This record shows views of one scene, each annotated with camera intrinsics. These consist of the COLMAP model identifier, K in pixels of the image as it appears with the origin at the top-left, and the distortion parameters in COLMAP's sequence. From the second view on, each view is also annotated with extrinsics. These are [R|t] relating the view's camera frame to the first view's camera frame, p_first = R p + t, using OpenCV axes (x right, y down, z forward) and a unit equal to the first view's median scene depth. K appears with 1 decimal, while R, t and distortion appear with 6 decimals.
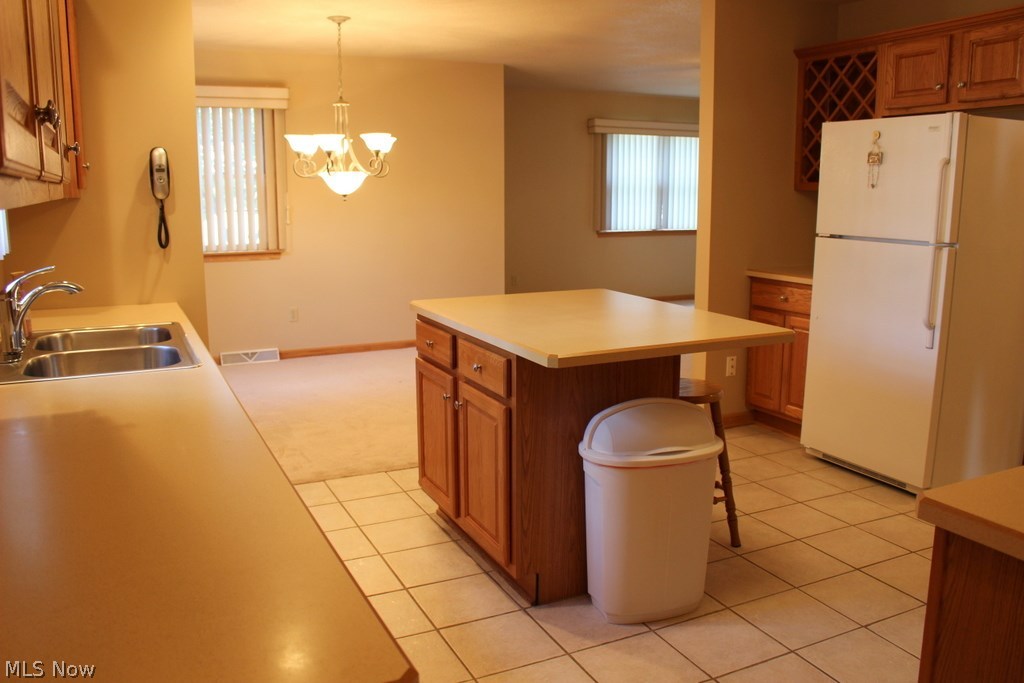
lens RADIAL K [[850.8, 0, 512.0], [0, 850.8, 341.5], [0, 0, 1]] dist [-0.149562, 0.108777]
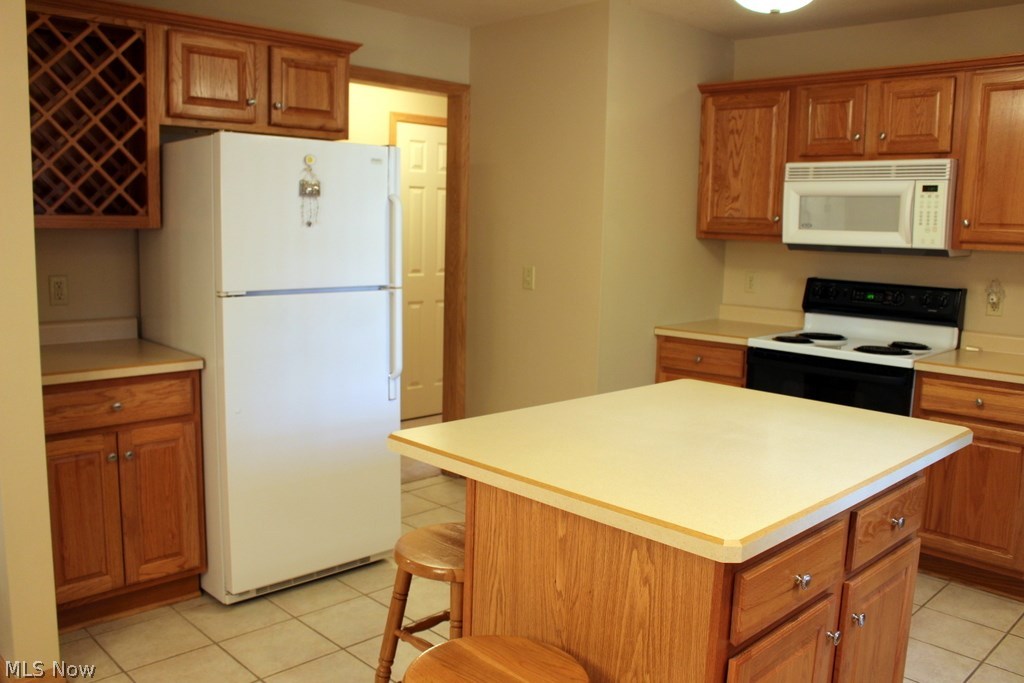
lens RADIAL K [[850.8, 0, 512.0], [0, 850.8, 341.5], [0, 0, 1]] dist [-0.149562, 0.108777]
pose [[-0.329251, -0.132195, 0.934943, -0.364201], [0.145400, 0.971244, 0.188532, -0.187443], [-0.932980, 0.198015, -0.300562, 1.003382]]
